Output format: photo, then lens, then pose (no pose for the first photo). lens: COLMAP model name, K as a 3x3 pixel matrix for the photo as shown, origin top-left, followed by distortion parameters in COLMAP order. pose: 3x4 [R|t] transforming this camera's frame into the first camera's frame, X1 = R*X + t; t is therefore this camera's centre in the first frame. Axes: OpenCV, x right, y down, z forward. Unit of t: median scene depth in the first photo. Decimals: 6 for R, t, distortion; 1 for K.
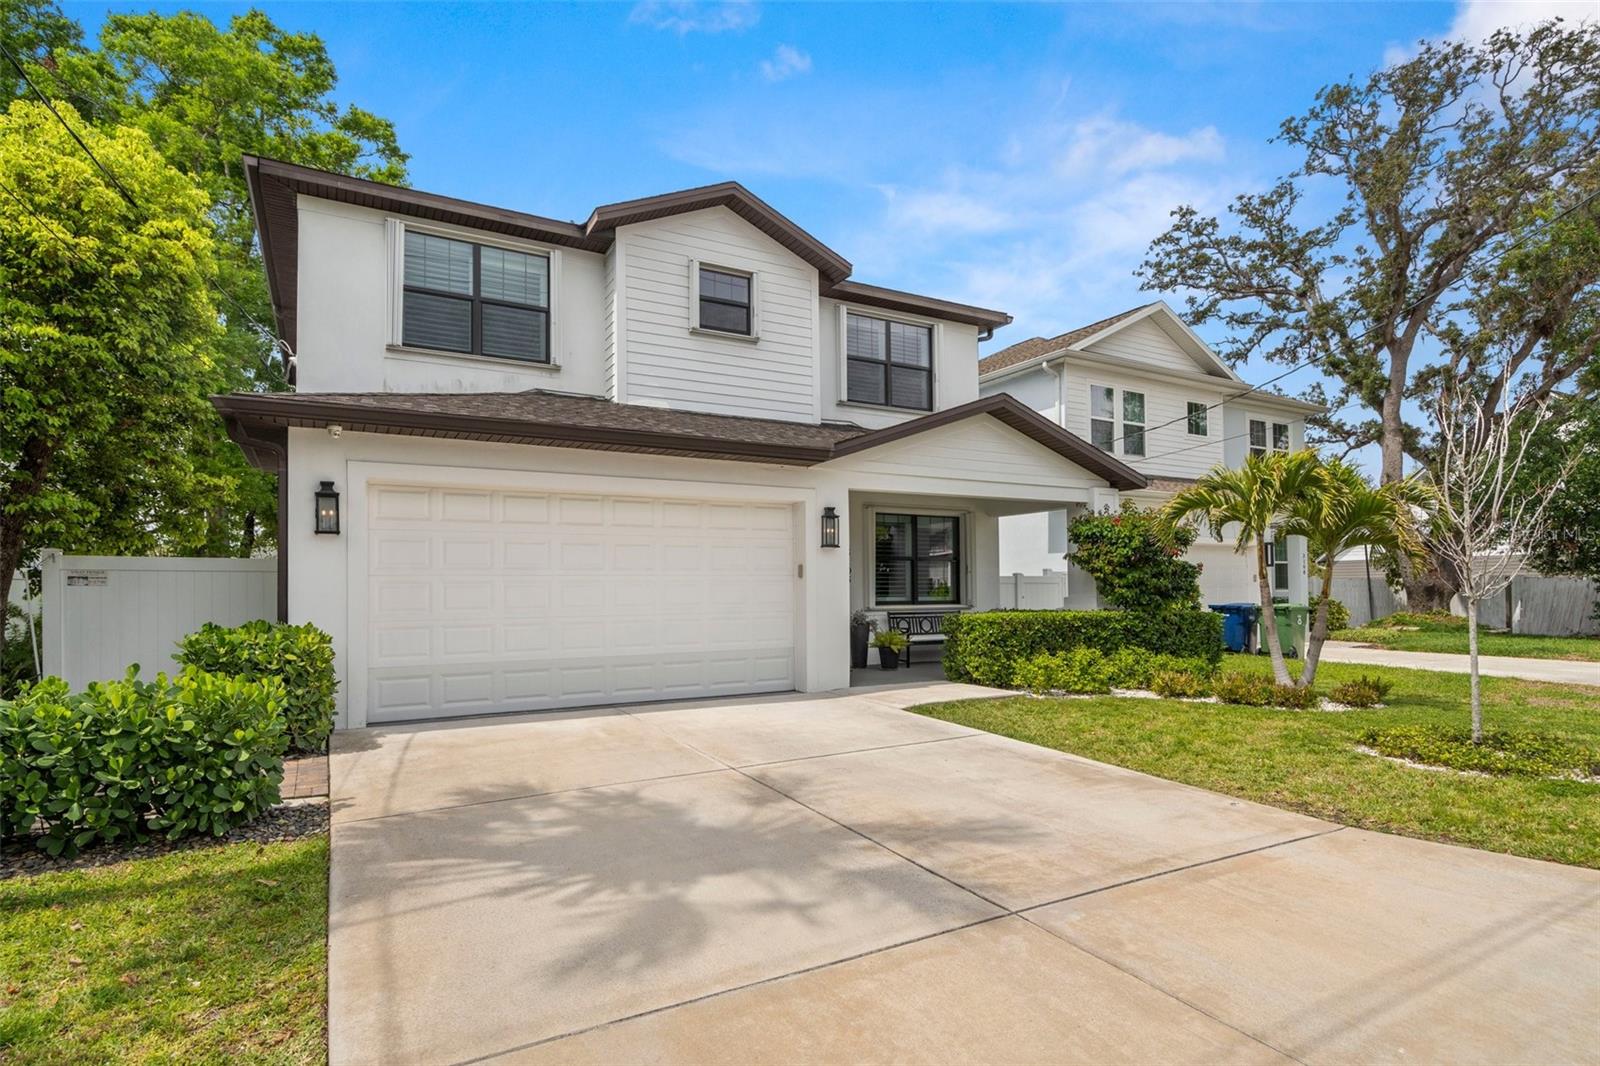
lens RADIAL K [[827.0, 0, 797.6], [0, 827.0, 577.2], [0, 0, 1]] dist [0.003077, 0.000403]
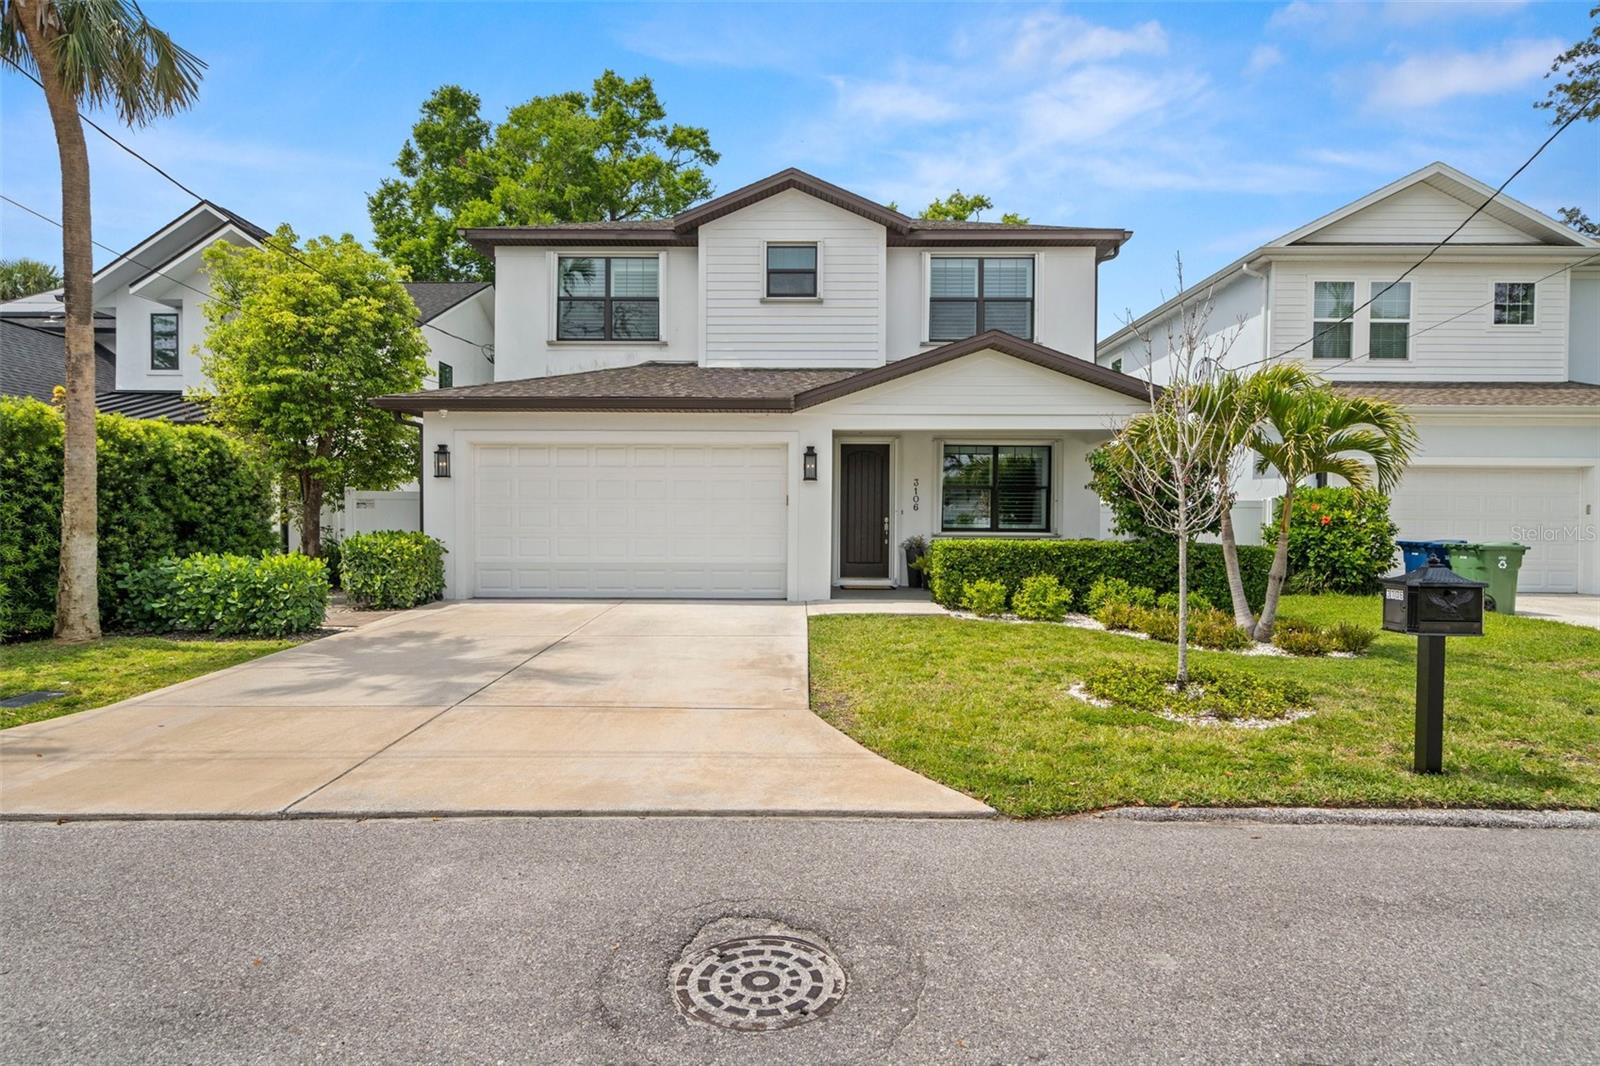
lens RADIAL K [[828.0, 0, 797.8], [0, 828.0, 540.7], [0, 0, 1]] dist [0.004470, 0.001855]
pose [[0.867158, 0.027131, -0.497293, 0.529738], [-0.004237, 0.998881, 0.047107, -0.004822], [0.498015, -0.038742, 0.866303, -0.034463]]
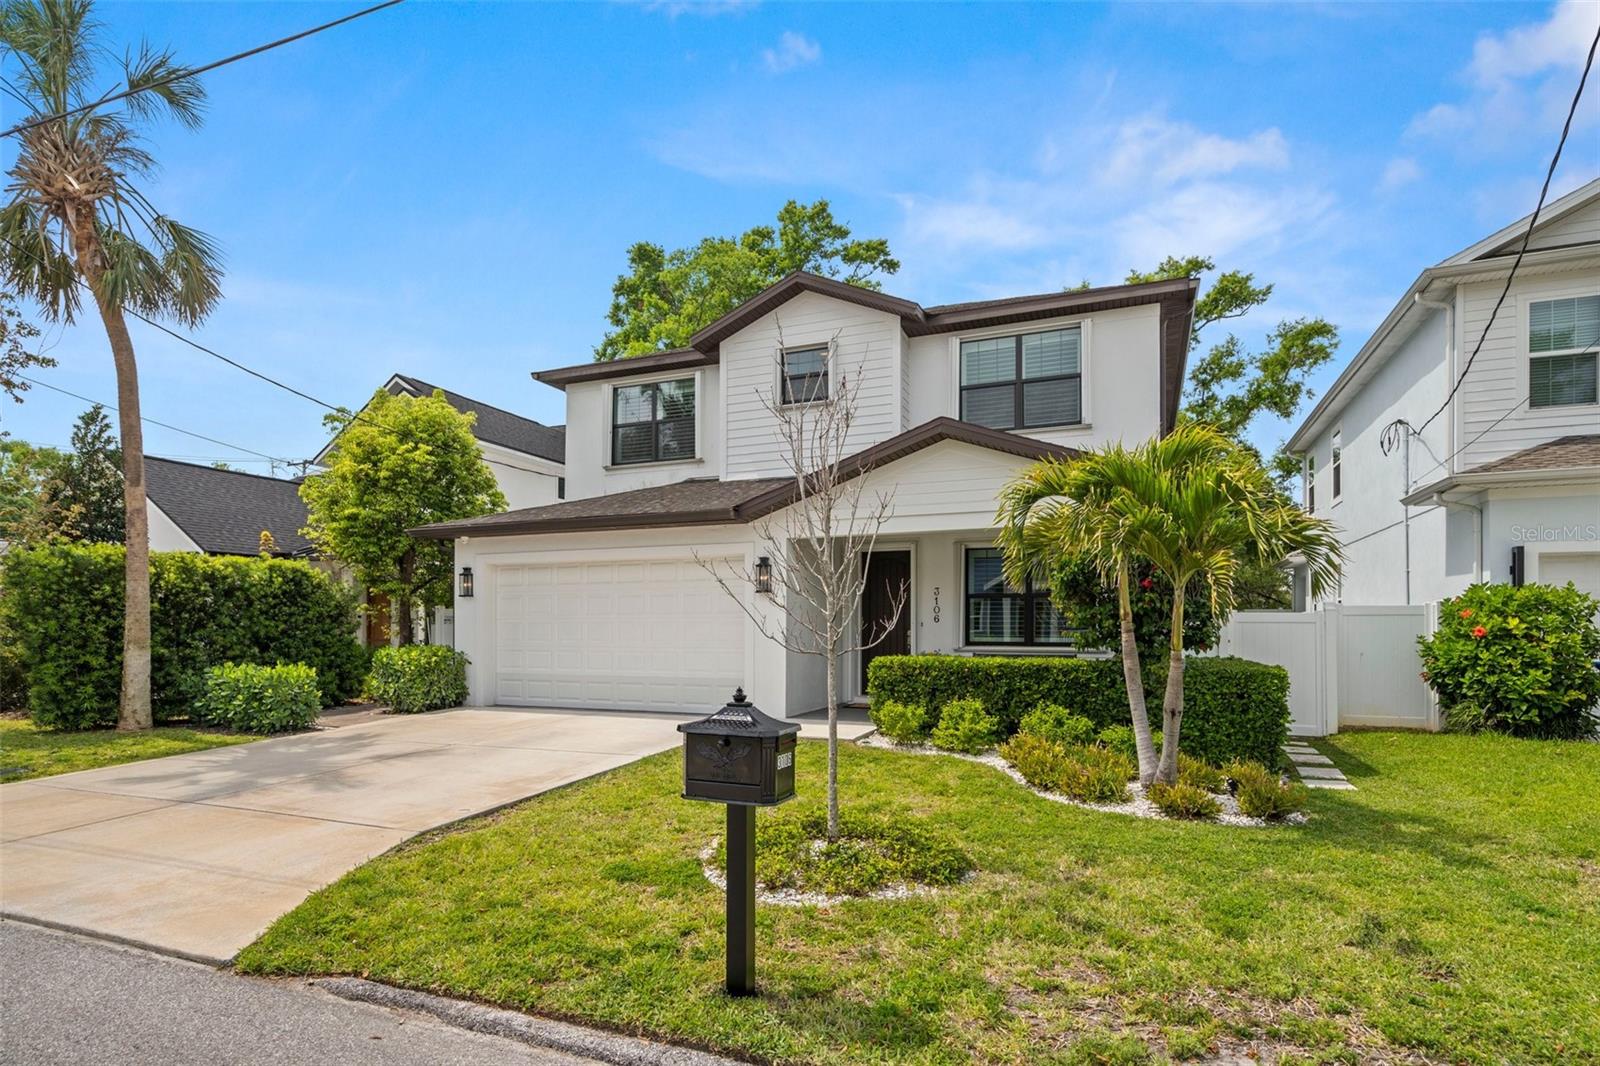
lens RADIAL K [[830.3, 0, 798.7], [0, 830.3, 622.1], [0, 0, 1]] dist [0.003497, 0.000705]
pose [[0.619955, 0.004200, -0.784626, 0.825526], [0.008377, 0.999893, 0.011972, -0.007403], [0.784592, -0.013995, 0.619854, 0.286344]]
